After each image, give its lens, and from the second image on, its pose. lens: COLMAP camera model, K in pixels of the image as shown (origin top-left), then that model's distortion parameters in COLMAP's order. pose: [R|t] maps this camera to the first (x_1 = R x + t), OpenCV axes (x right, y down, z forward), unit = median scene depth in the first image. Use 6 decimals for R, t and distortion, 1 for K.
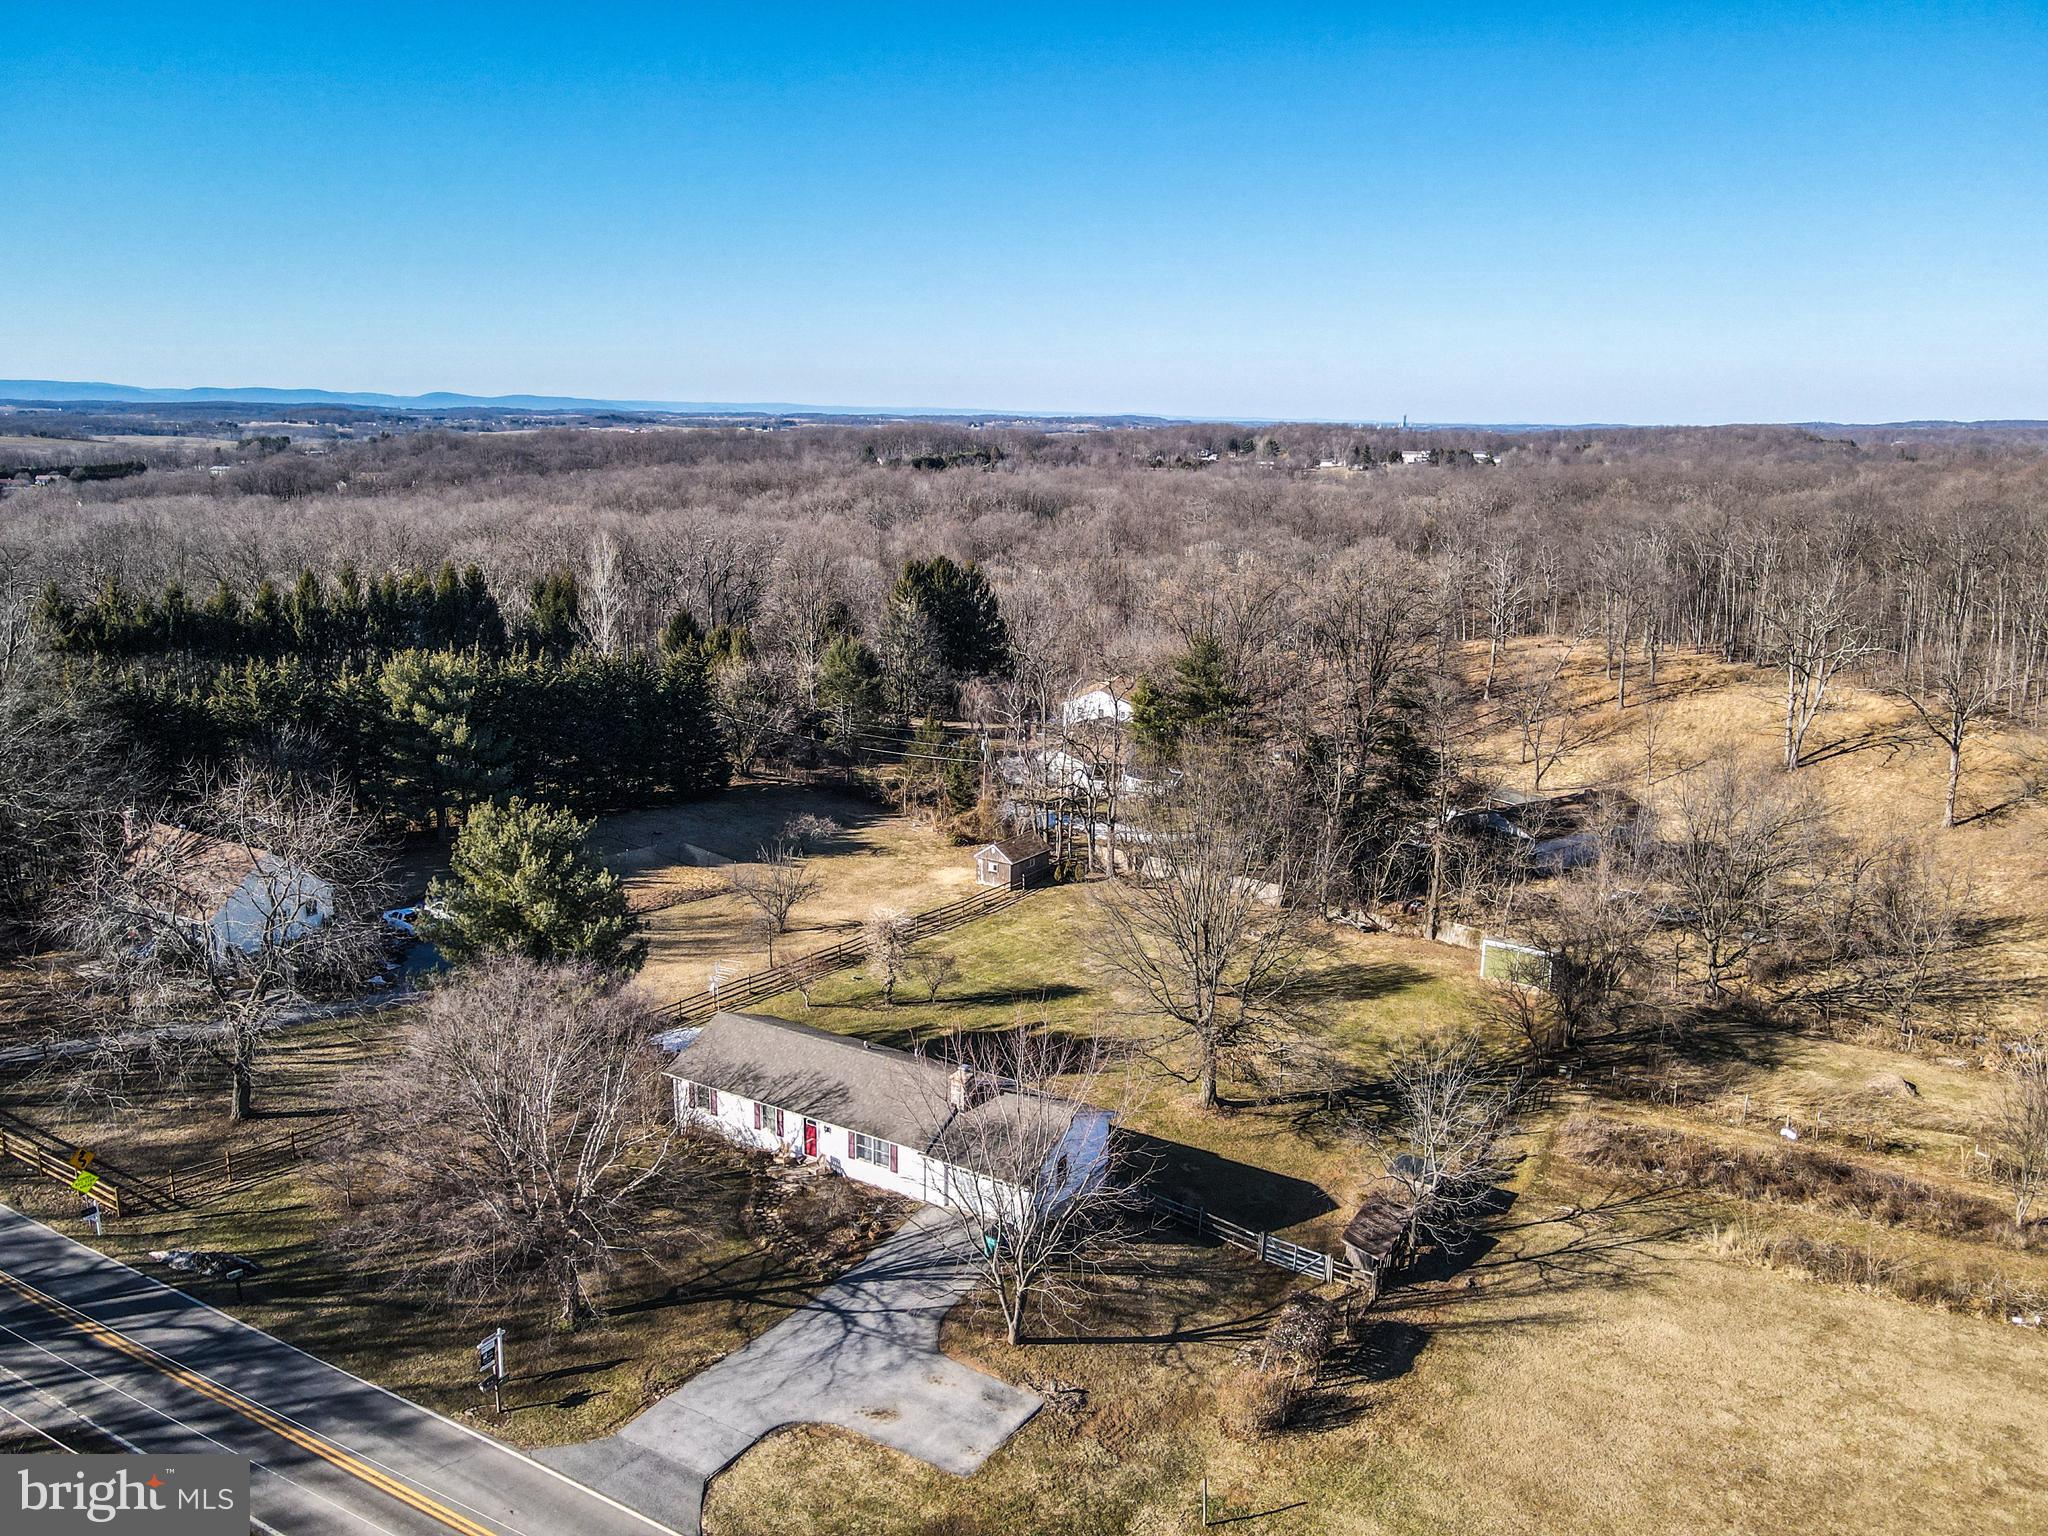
lens RADIAL K [[1473.8, 0, 1024.0], [0, 1473.8, 768.0], [0, 0, 1]] dist [0.019823, -0.004832]
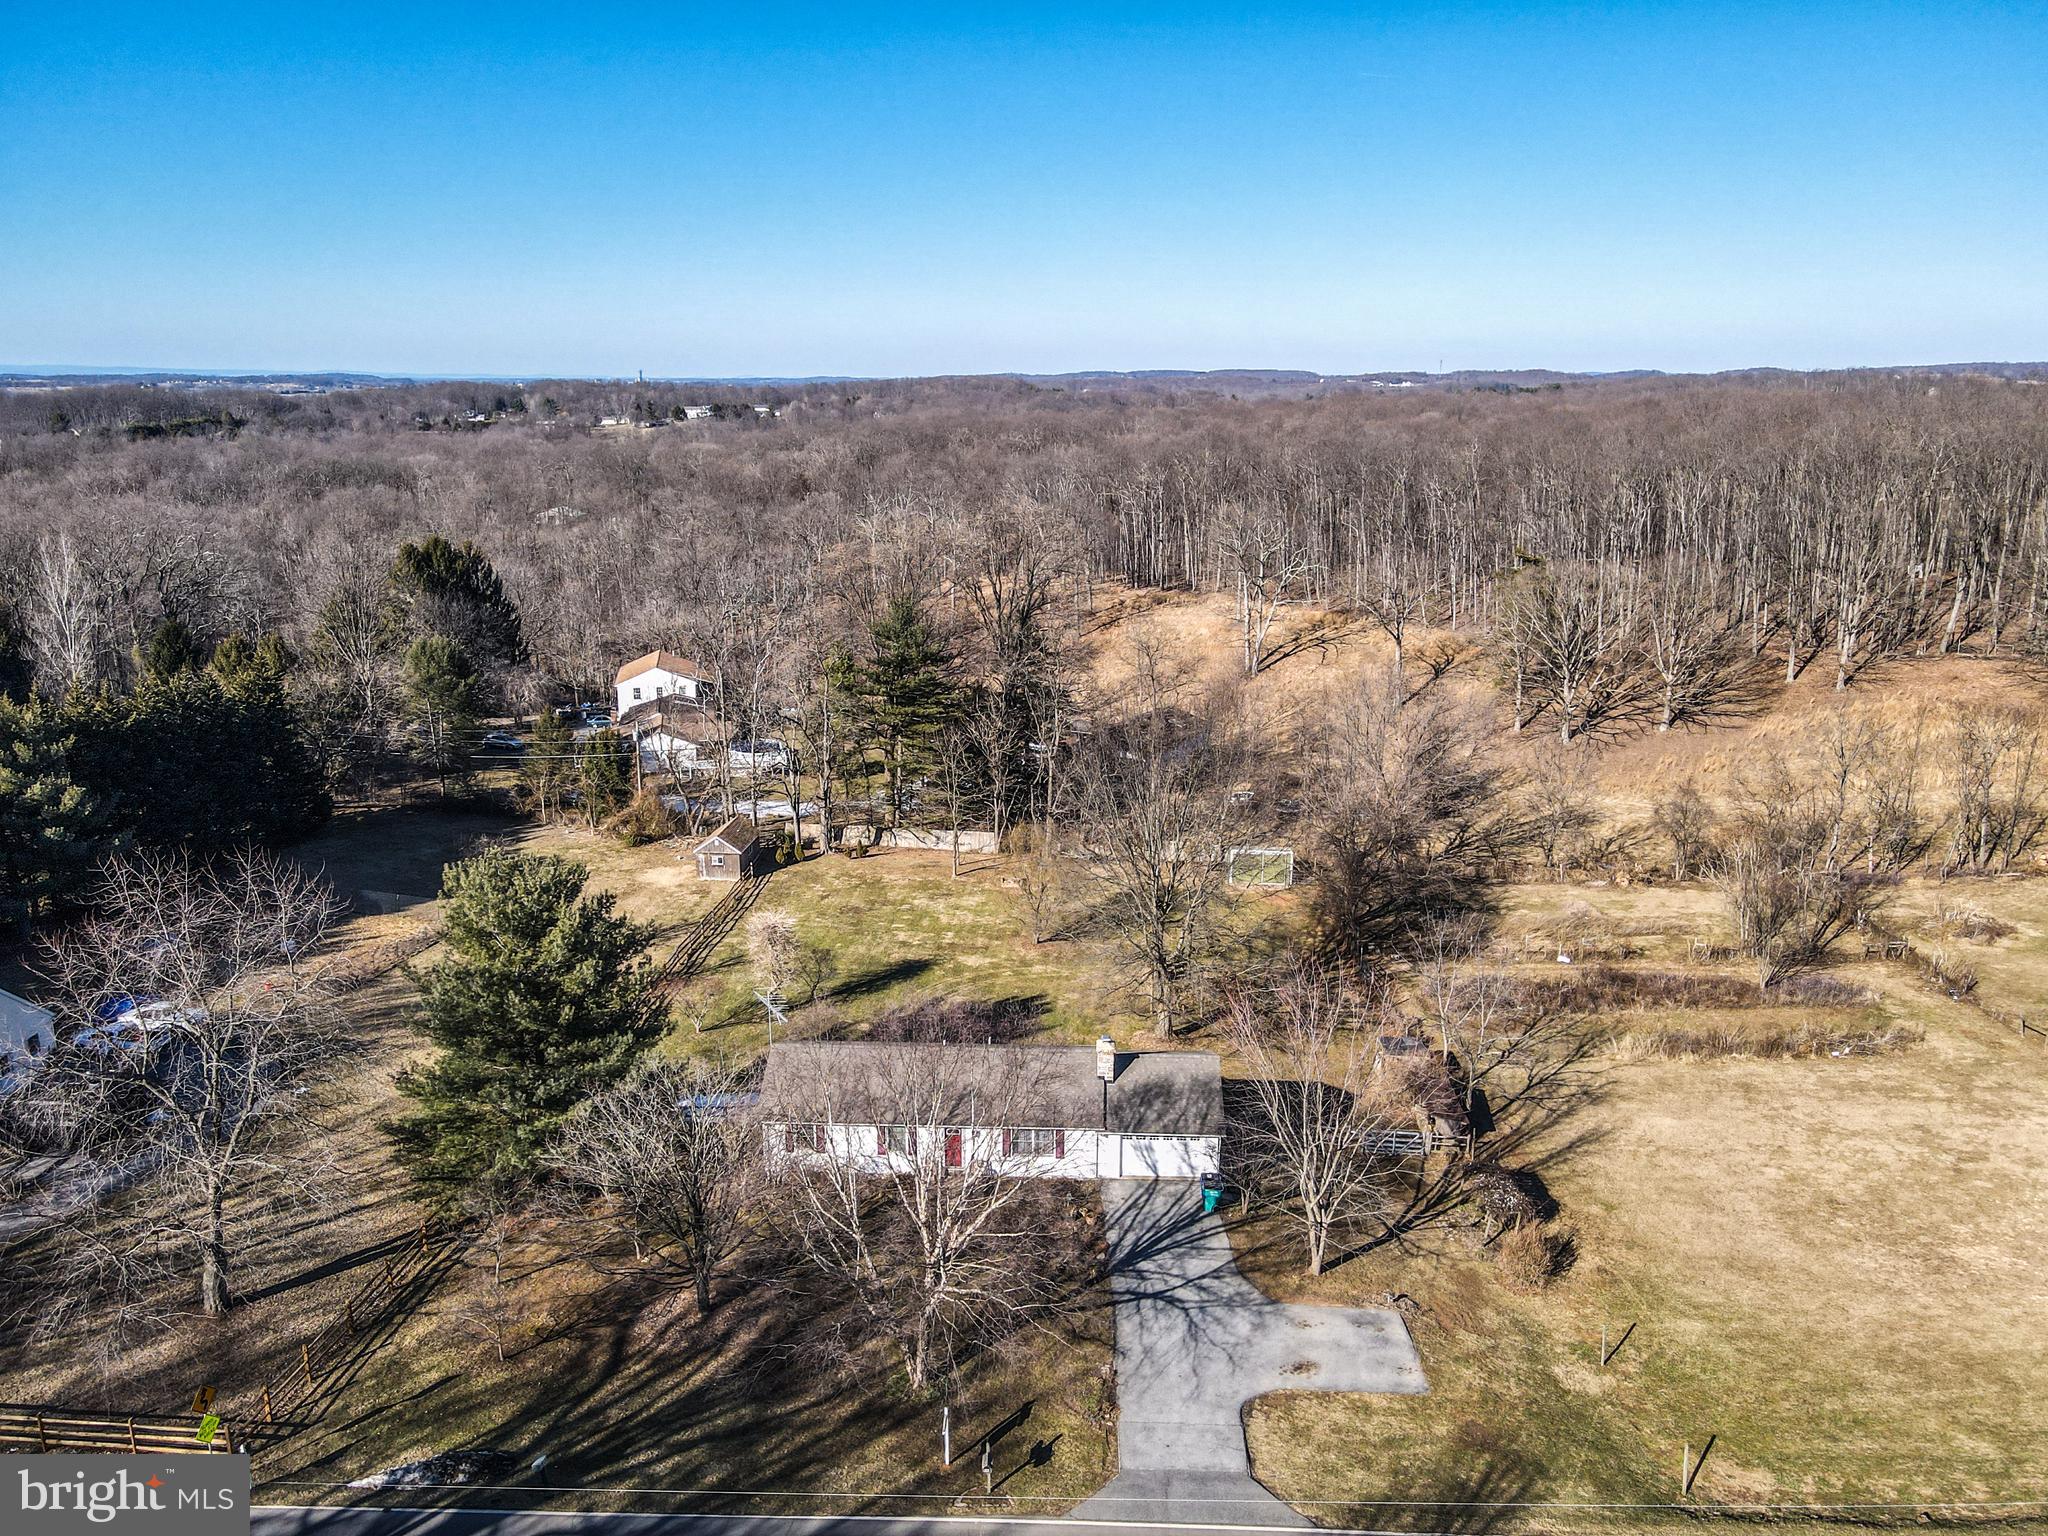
lens RADIAL K [[1473.5, 0, 1024.0], [0, 1473.5, 768.0], [0, 0, 1]] dist [0.018792, -0.008063]
pose [[0.887251, -0.132047, 0.441984, -0.419271], [0.119385, 0.991240, 0.056485, -0.034373], [-0.445571, 0.002650, 0.895243, 0.107877]]
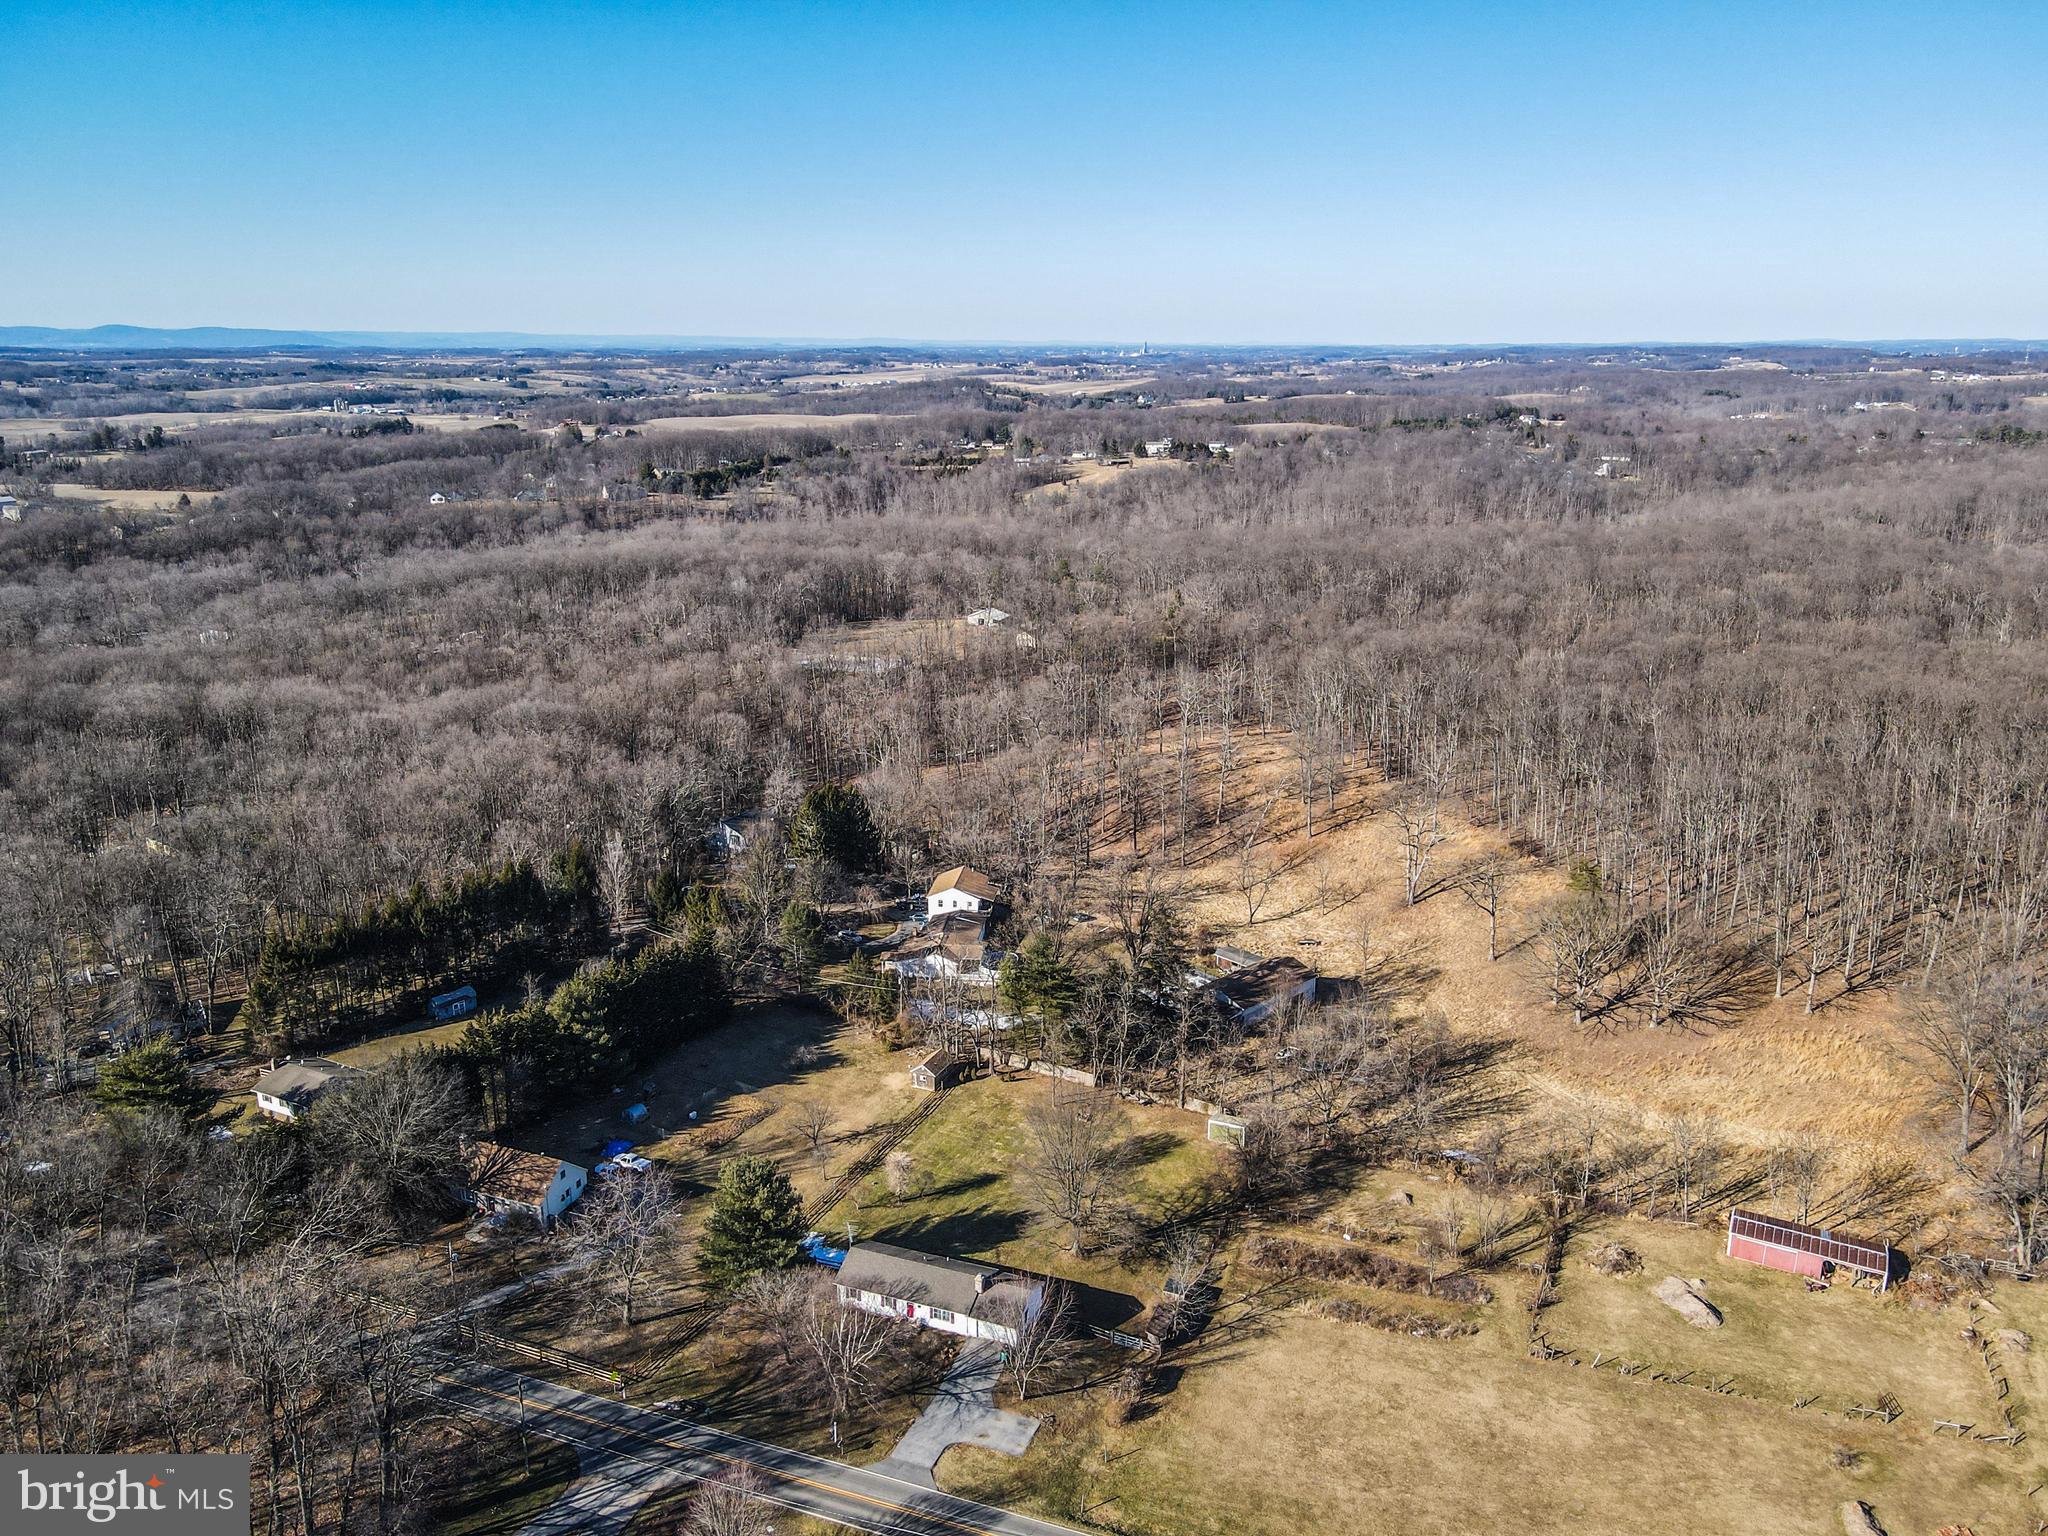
lens RADIAL K [[1434.1, 0, 1024.0], [0, 1434.1, 768.0], [0, 0, 1]] dist [-0.022076, 0.101765]
pose [[0.986511, -0.056549, 0.153614, -0.222338], [0.051861, 0.998063, 0.034362, -0.535267], [-0.155260, -0.025932, 0.987533, -0.964880]]
